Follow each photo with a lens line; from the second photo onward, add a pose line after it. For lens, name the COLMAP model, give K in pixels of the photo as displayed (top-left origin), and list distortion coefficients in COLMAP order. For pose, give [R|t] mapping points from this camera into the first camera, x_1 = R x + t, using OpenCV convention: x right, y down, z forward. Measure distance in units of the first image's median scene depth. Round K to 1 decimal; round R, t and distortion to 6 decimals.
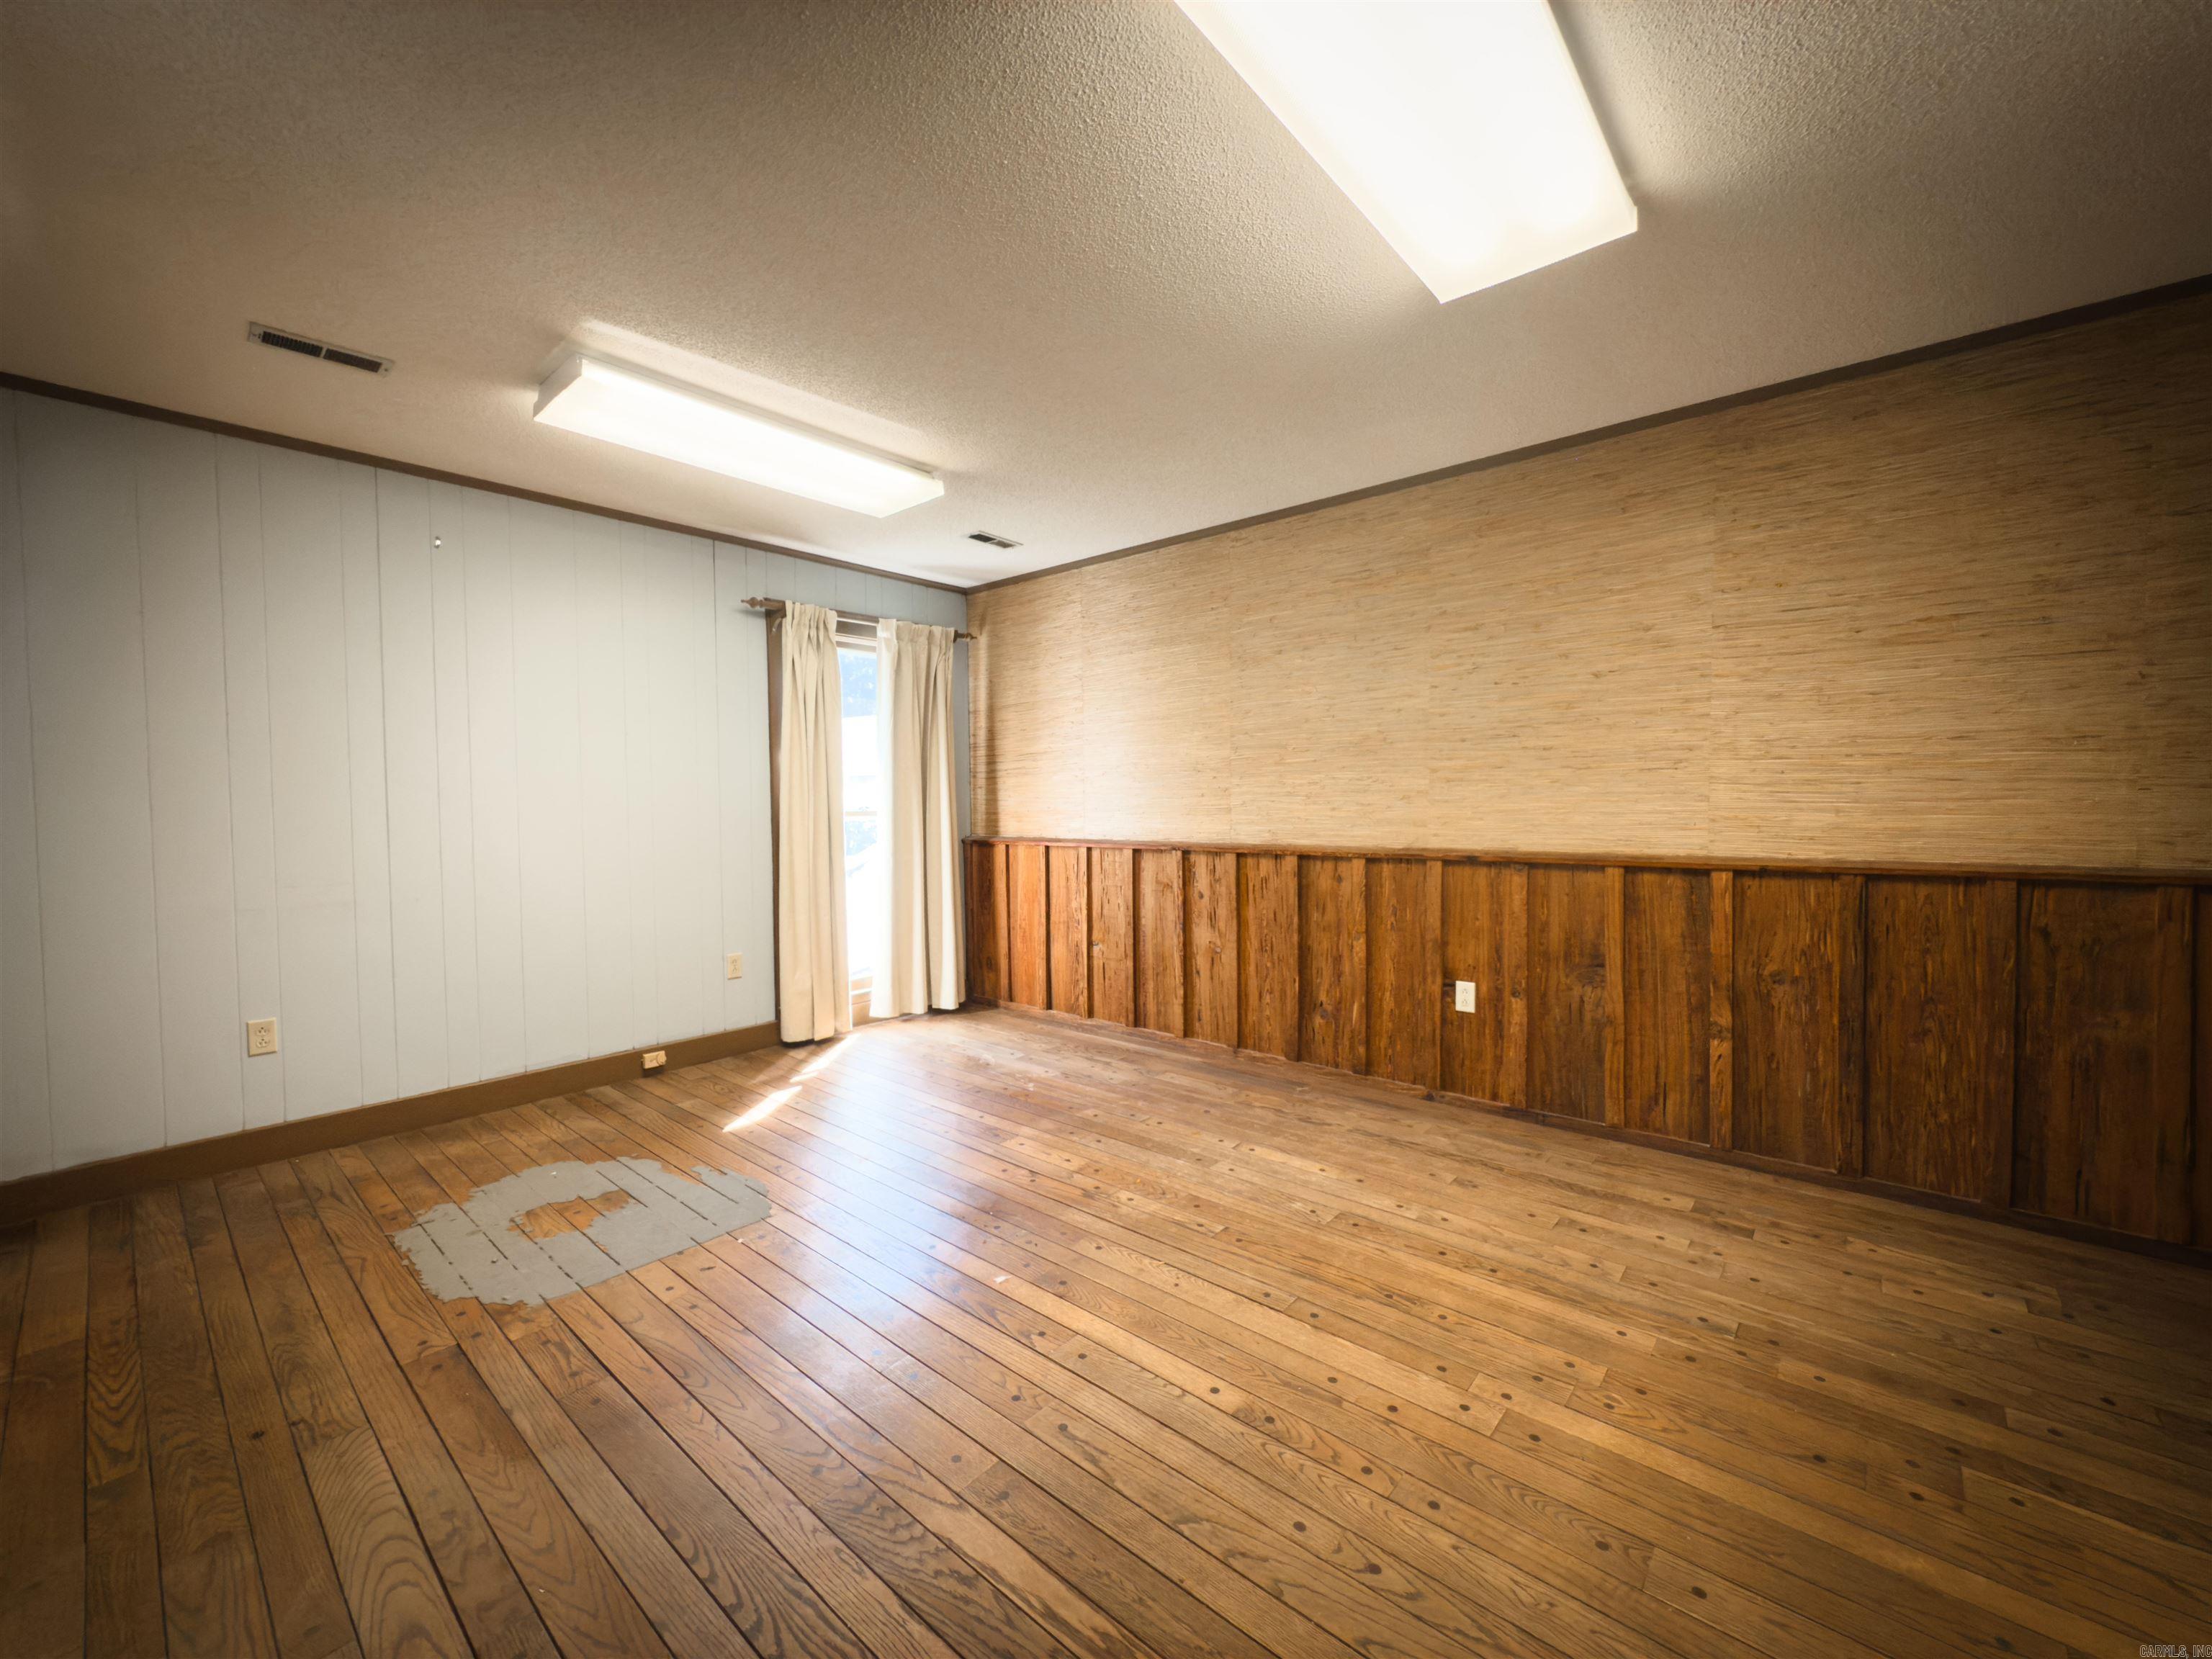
lens RADIAL K [[883.7, 0, 1108.8], [0, 883.7, 832.5], [0, 0, 1]] dist [0.001394, -0.000050]
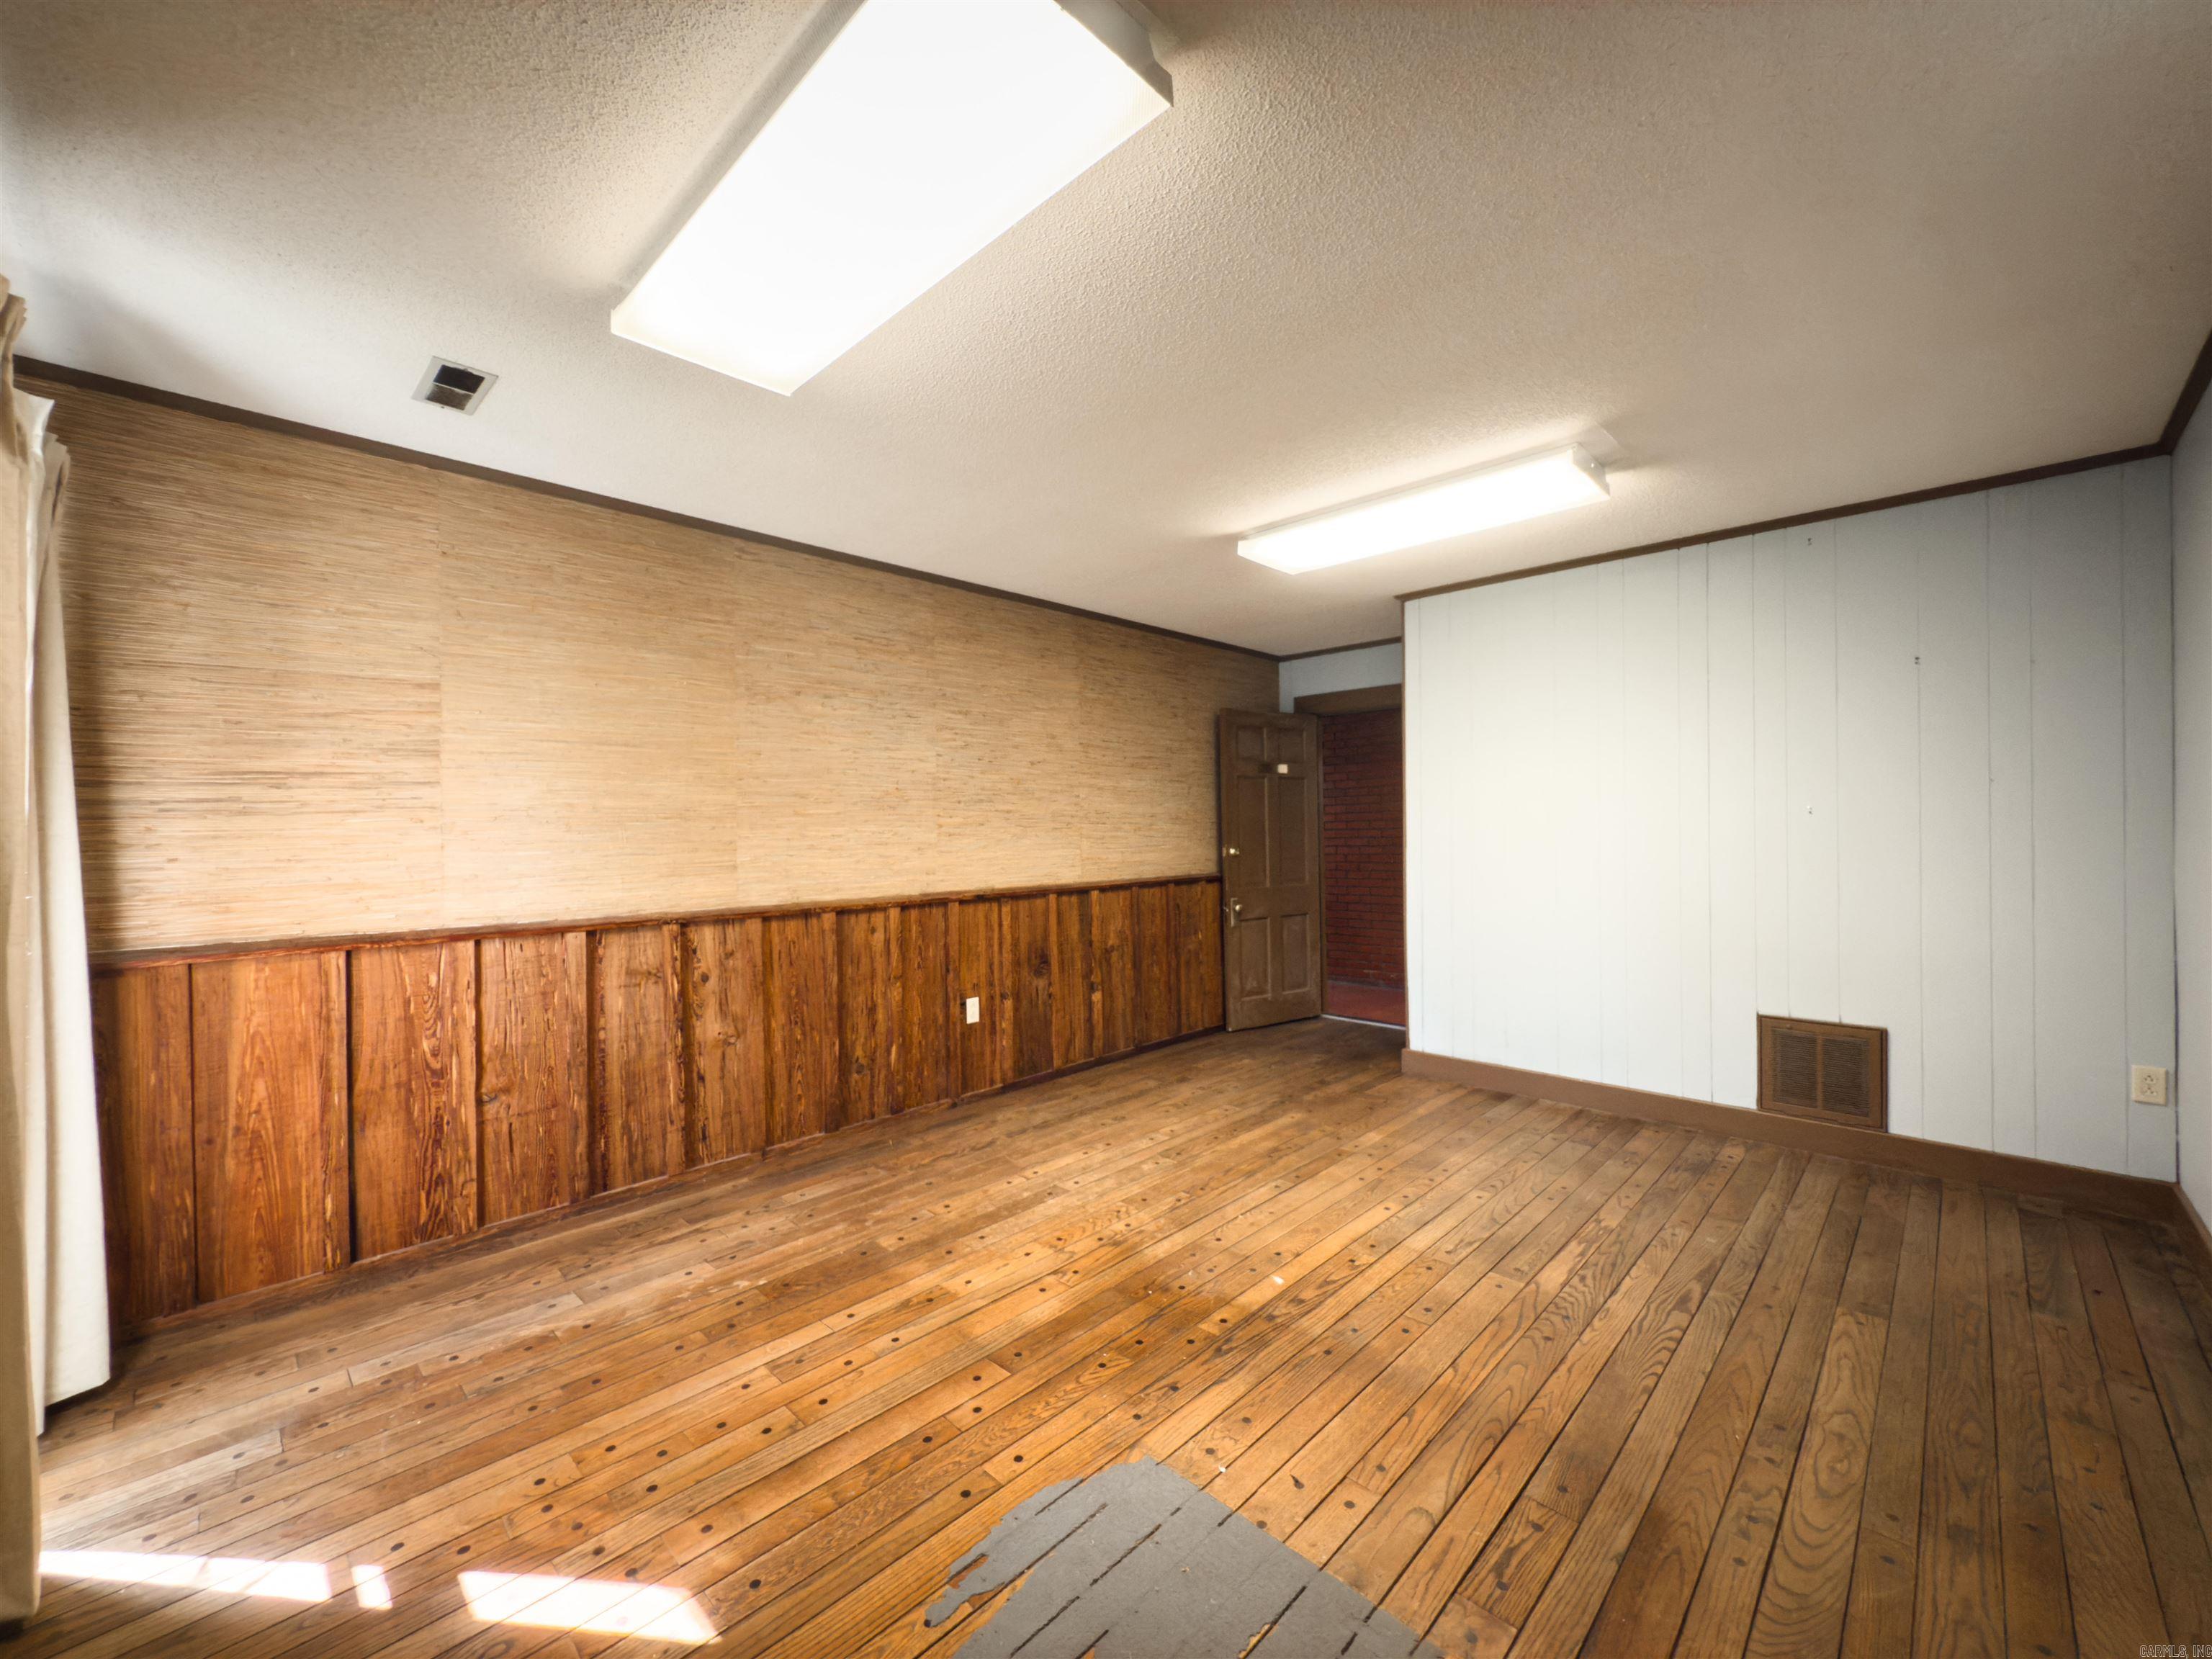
lens RADIAL K [[883.7, 0, 1108.8], [0, 883.7, 832.5], [0, 0, 1]] dist [0.001394, -0.000050]
pose [[0.057373, 0.008903, 0.998313, -0.830876], [0.051245, 0.998616, -0.011850, -0.037606], [-0.997037, 0.051839, 0.056838, 0.743313]]
